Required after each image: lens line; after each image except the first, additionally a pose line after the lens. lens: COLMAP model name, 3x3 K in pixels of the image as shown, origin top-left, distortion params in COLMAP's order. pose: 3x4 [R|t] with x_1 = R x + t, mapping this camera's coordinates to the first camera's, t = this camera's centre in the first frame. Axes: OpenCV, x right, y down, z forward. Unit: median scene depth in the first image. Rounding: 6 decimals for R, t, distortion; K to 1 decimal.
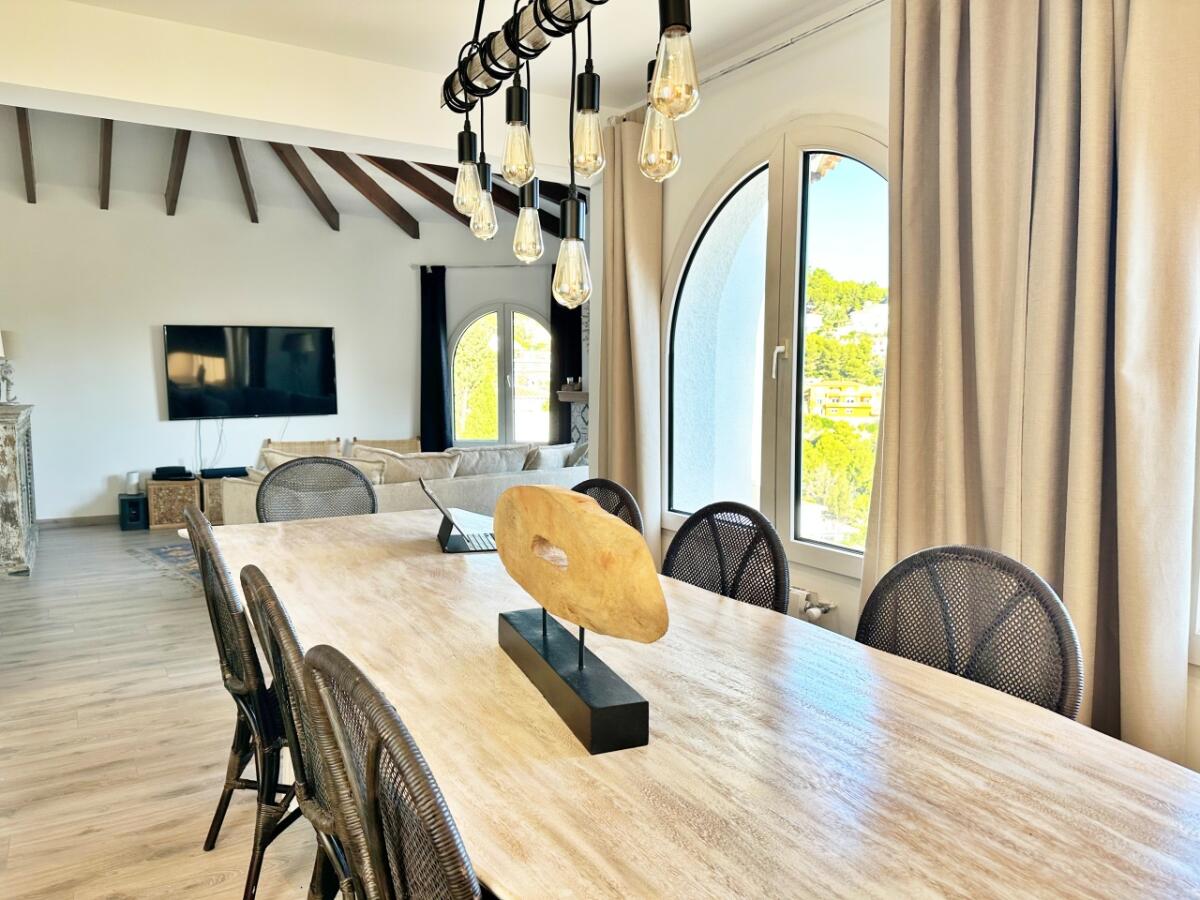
lens RADIAL K [[831.8, 0, 600.0], [0, 831.8, 450.0], [0, 0, 1]] dist [0.057515, -0.104715]
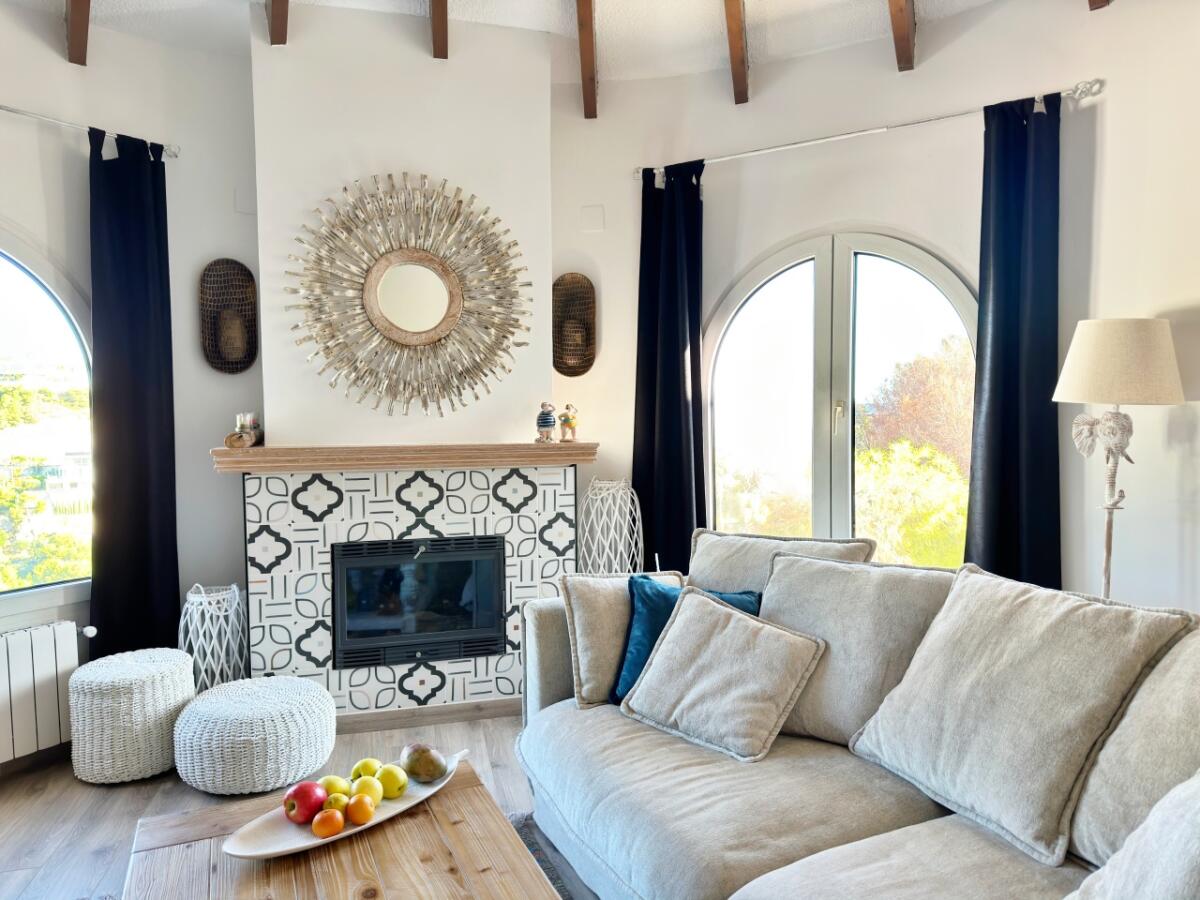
lens RADIAL K [[825.9, 0, 626.7], [0, 825.9, 453.7], [0, 0, 1]] dist [0.147119, -0.223951]
pose [[0.331962, -0.057866, 0.941516, -0.352289], [0.090324, 0.995480, 0.029336, -0.059259], [-0.938959, 0.075303, 0.335688, 0.640072]]
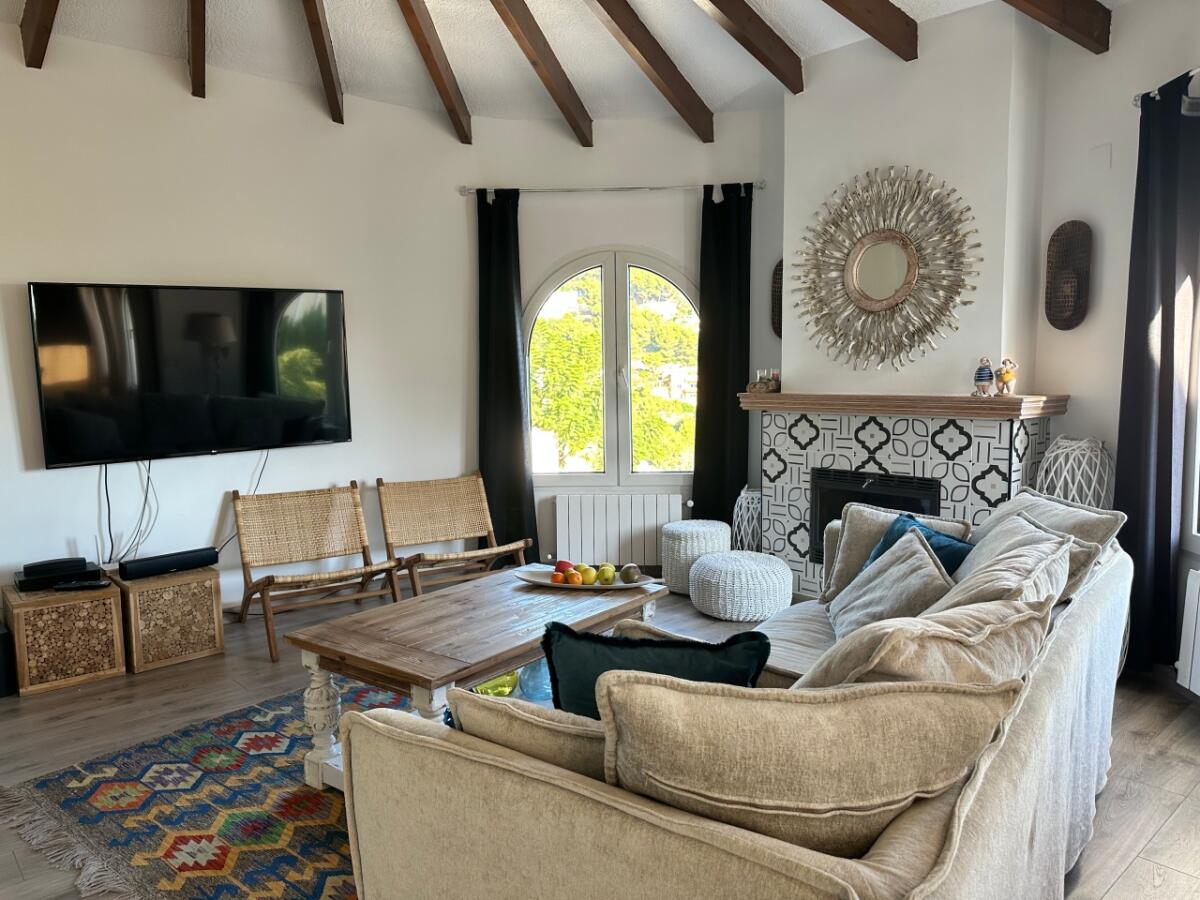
lens RADIAL K [[831.8, 0, 600.0], [0, 831.8, 450.0], [0, 0, 1]] dist [0.057515, -0.104715]
pose [[0.987504, -0.033245, 0.154047, -0.232583], [0.031184, 0.999389, 0.015779, -0.040223], [-0.154477, -0.010778, 0.987938, 0.399518]]
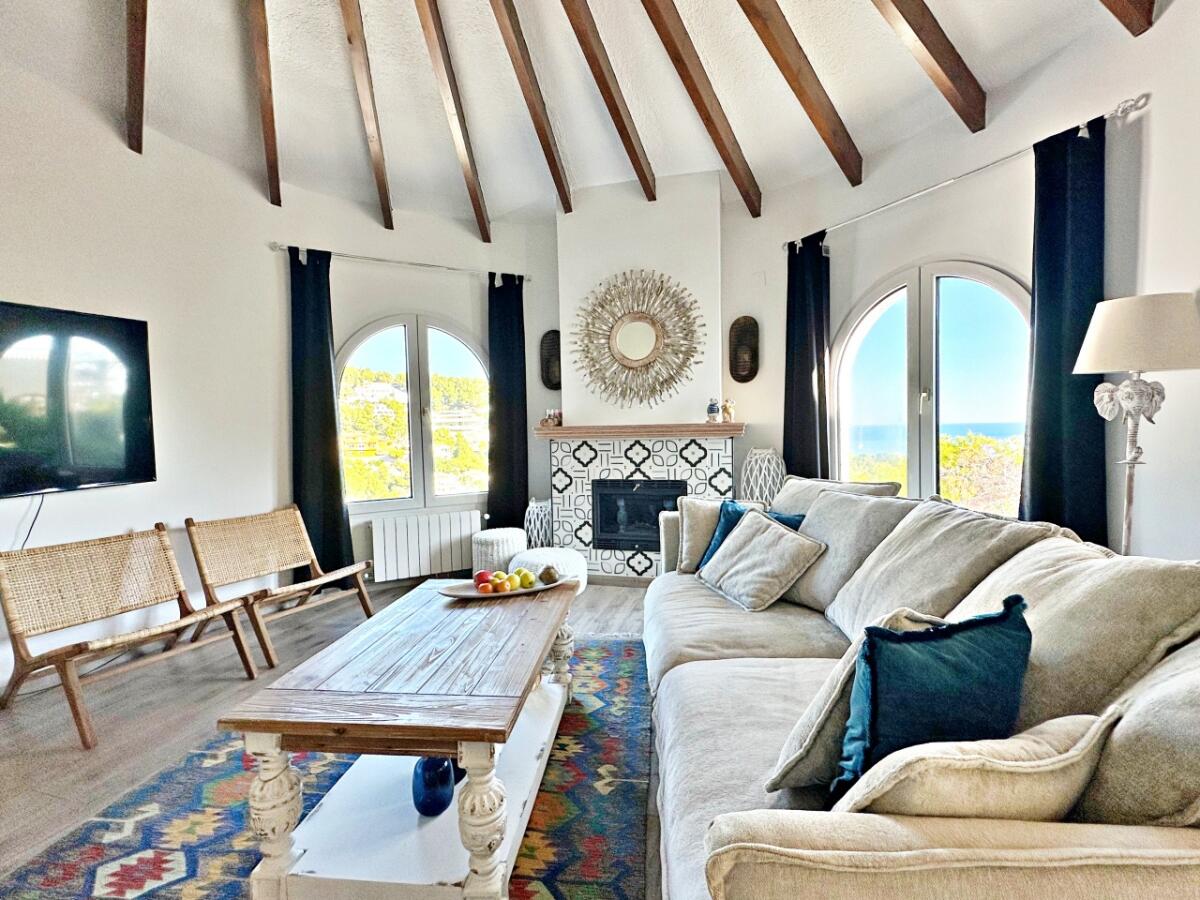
lens RADIAL K [[533.3, 0, 600.0], [0, 533.3, 450.0], [0, 0, 1]] dist [-0.011297, 0.000522]
pose [[0.757488, -0.048482, 0.651046, -0.317751], [0.081829, 0.996425, -0.021006, -0.031638], [-0.647701, 0.069186, 0.758747, 0.548872]]
